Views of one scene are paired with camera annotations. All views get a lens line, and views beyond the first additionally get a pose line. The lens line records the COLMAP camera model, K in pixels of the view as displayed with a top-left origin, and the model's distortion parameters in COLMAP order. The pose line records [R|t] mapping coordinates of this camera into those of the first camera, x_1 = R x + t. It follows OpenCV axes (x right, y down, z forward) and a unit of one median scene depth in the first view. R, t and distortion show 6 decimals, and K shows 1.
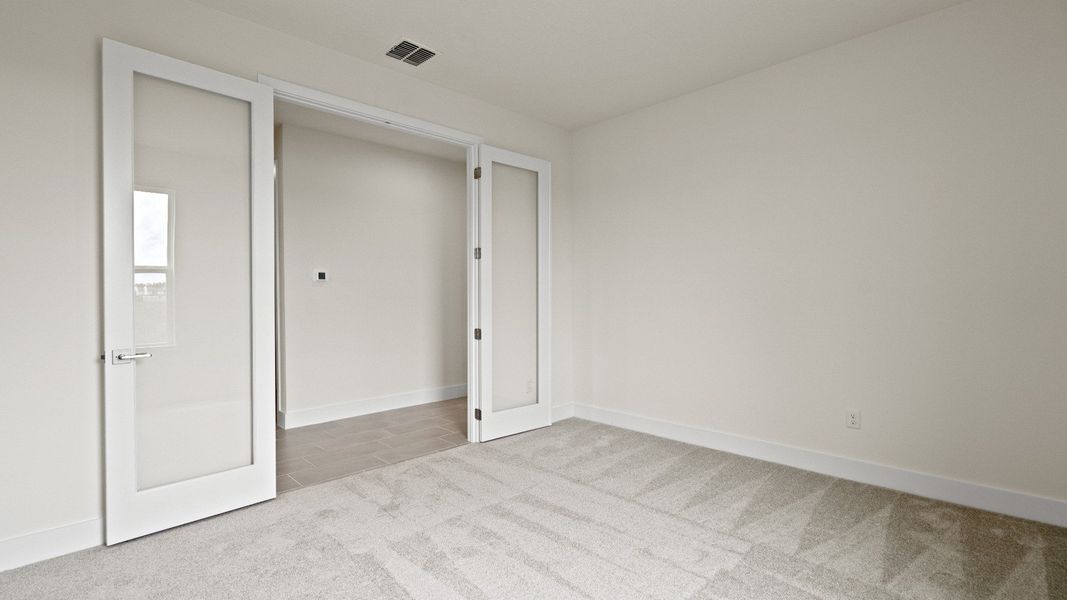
lens RADIAL K [[485.5, 0, 523.7], [0, 485.5, 300.3], [0, 0, 1]] dist [0.001038, 0.000721]
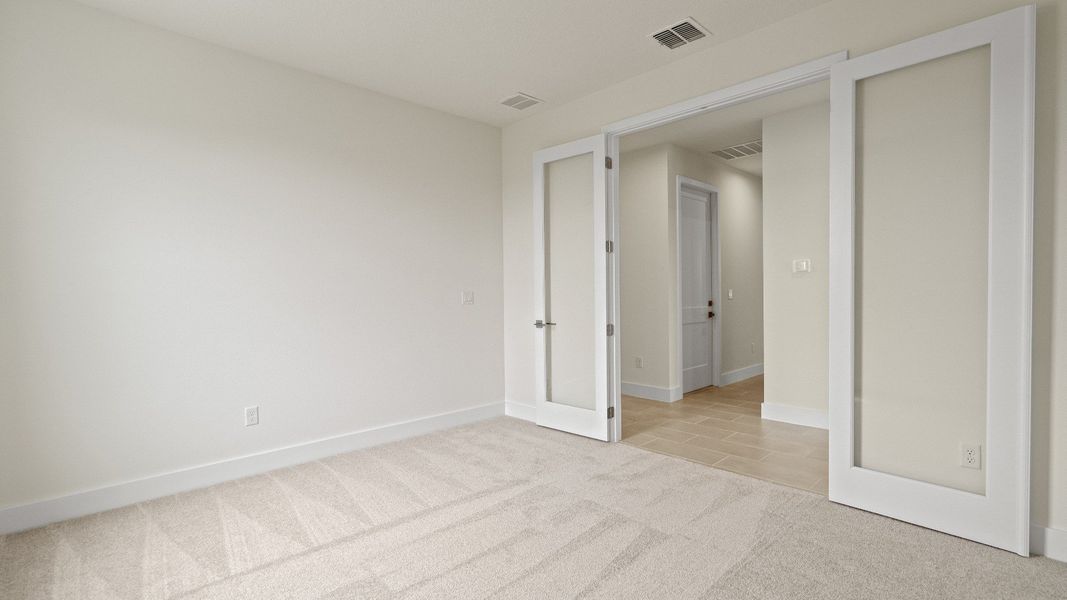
lens RADIAL K [[485.5, 0, 523.7], [0, 485.5, 296.5], [0, 0, 1]] dist [0.001038, 0.000721]
pose [[0.008772, 0.015493, -0.999842, 0.767347], [0.001622, 0.999878, 0.015508, -0.010520], [0.999960, -0.001758, 0.008746, 0.723035]]
